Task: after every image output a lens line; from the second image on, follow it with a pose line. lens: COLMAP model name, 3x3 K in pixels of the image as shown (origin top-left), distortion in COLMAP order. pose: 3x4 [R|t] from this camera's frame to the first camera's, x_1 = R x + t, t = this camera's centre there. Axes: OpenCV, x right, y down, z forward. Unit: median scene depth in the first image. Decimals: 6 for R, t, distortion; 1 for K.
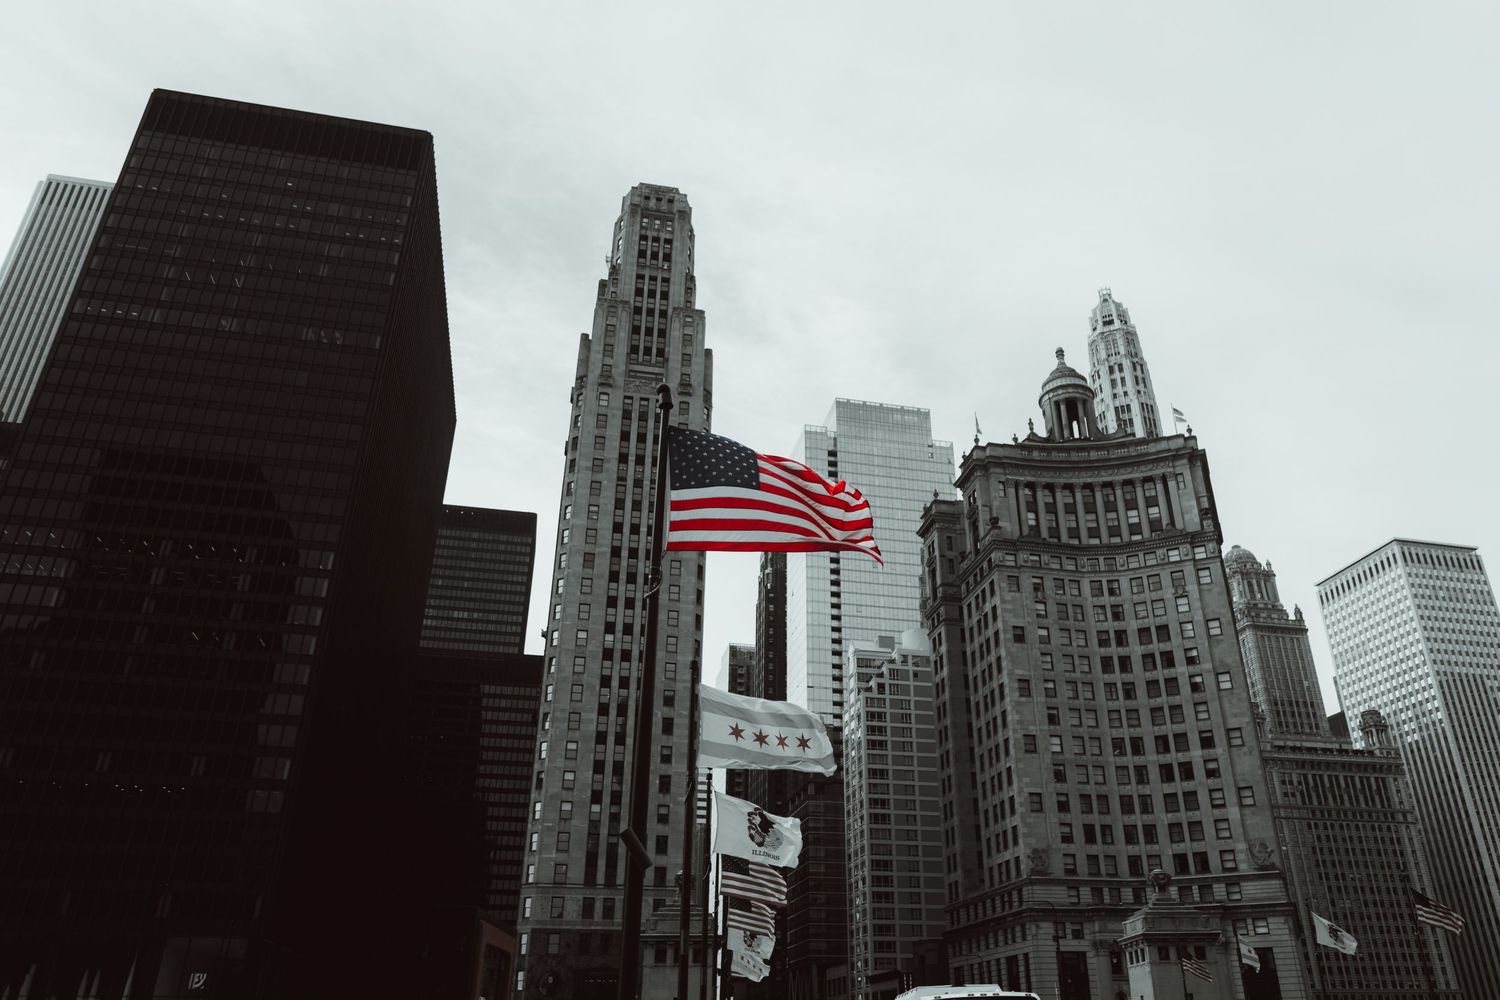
lens RADIAL K [[1050.1, 0, 796.9], [0, 1050.1, 505.9], [0, 0, 1]] dist [-0.032894, 0.020717]
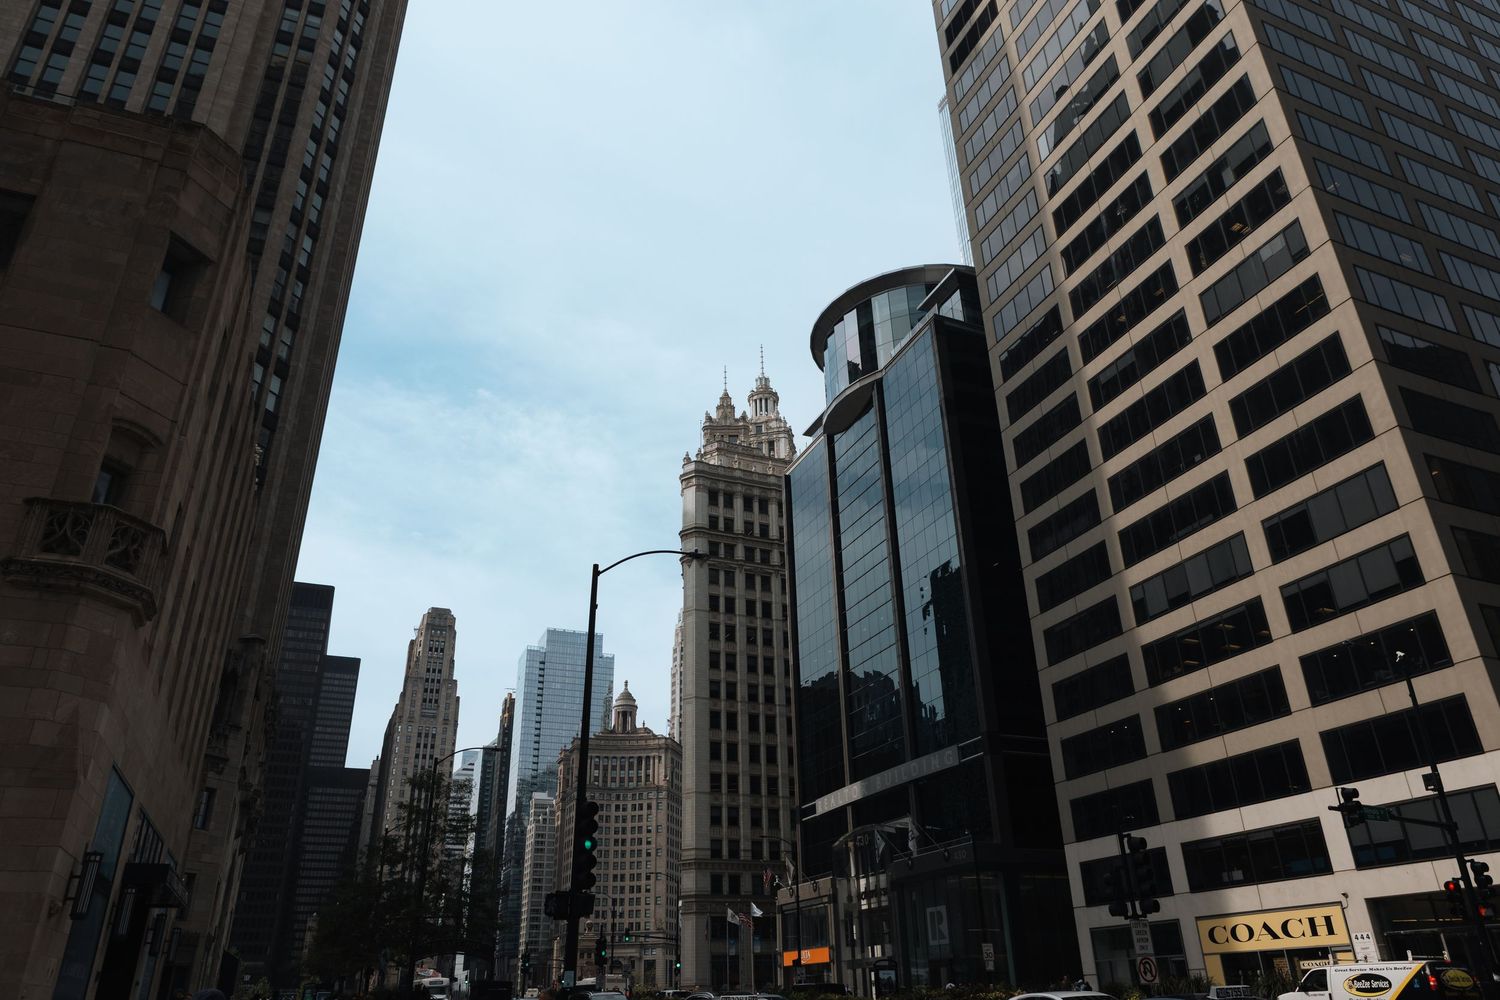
lens RADIAL K [[1050.1, 0, 762.7], [0, 1050.1, 474.3], [0, 0, 1]] dist [-0.032894, 0.020717]
pose [[0.987078, 0.056026, 0.150128, 0.203912], [-0.057930, 0.998286, 0.008340, -0.699118], [-0.149404, -0.016930, 0.988631, -1.361667]]
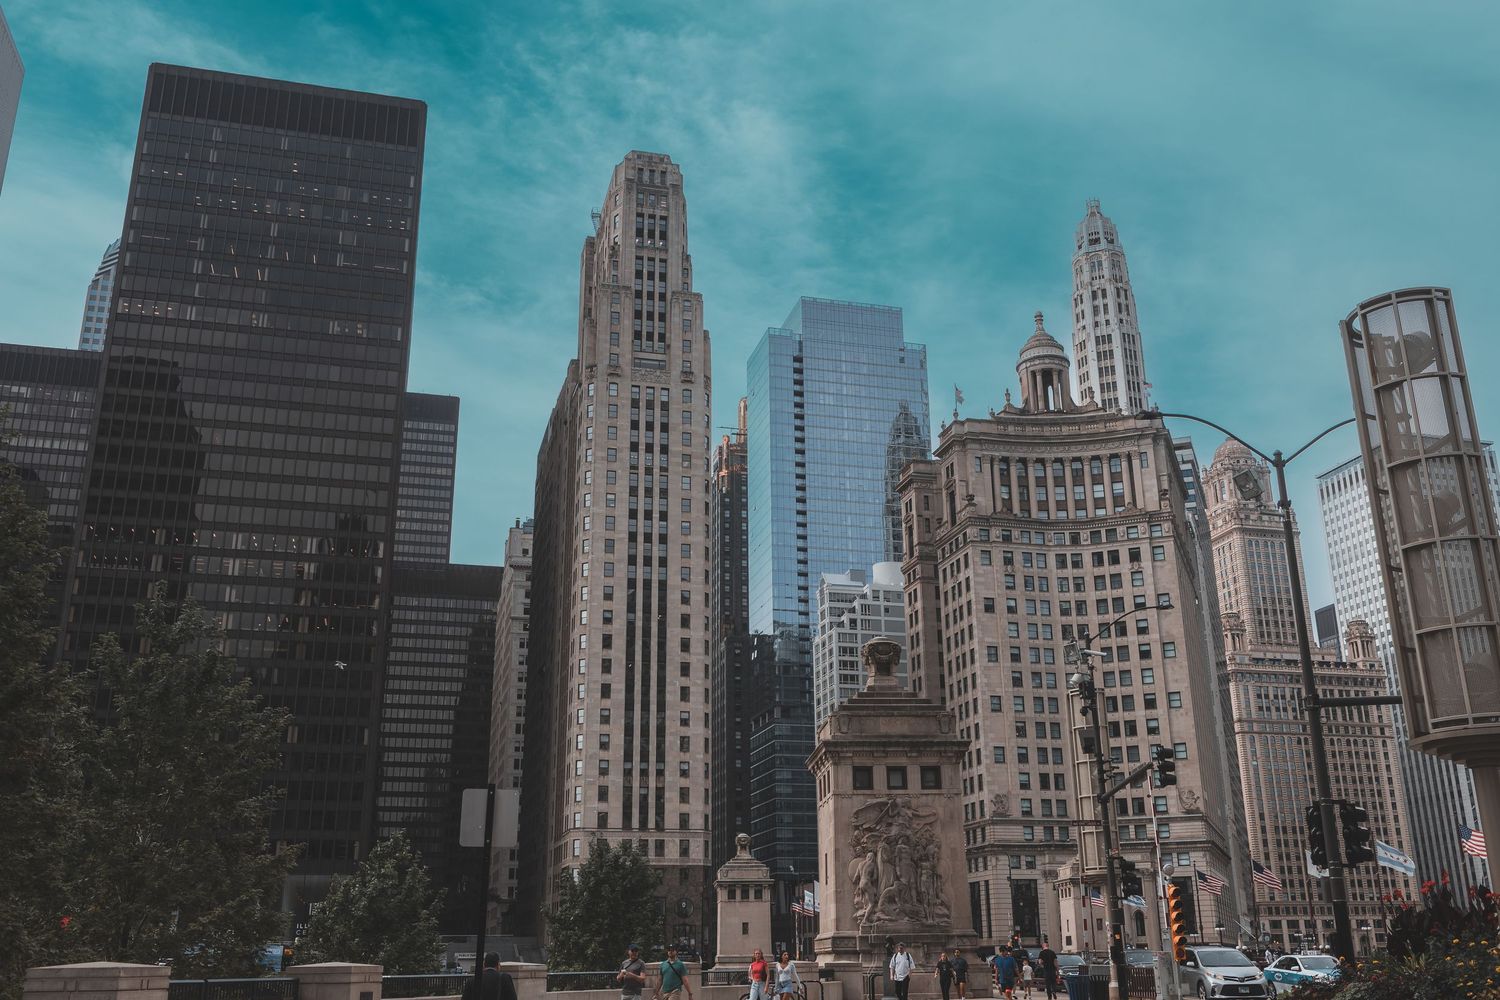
lens RADIAL K [[1358.1, 0, 744.9], [0, 1358.1, 493.2], [0, 0, 1]] dist [0.007734, -0.036732]
pose [[0.999545, 0.004821, 0.029773, -0.085503], [-0.009165, 0.989015, 0.147534, -0.191853], [-0.028735, -0.147740, 0.988609, -0.375944]]
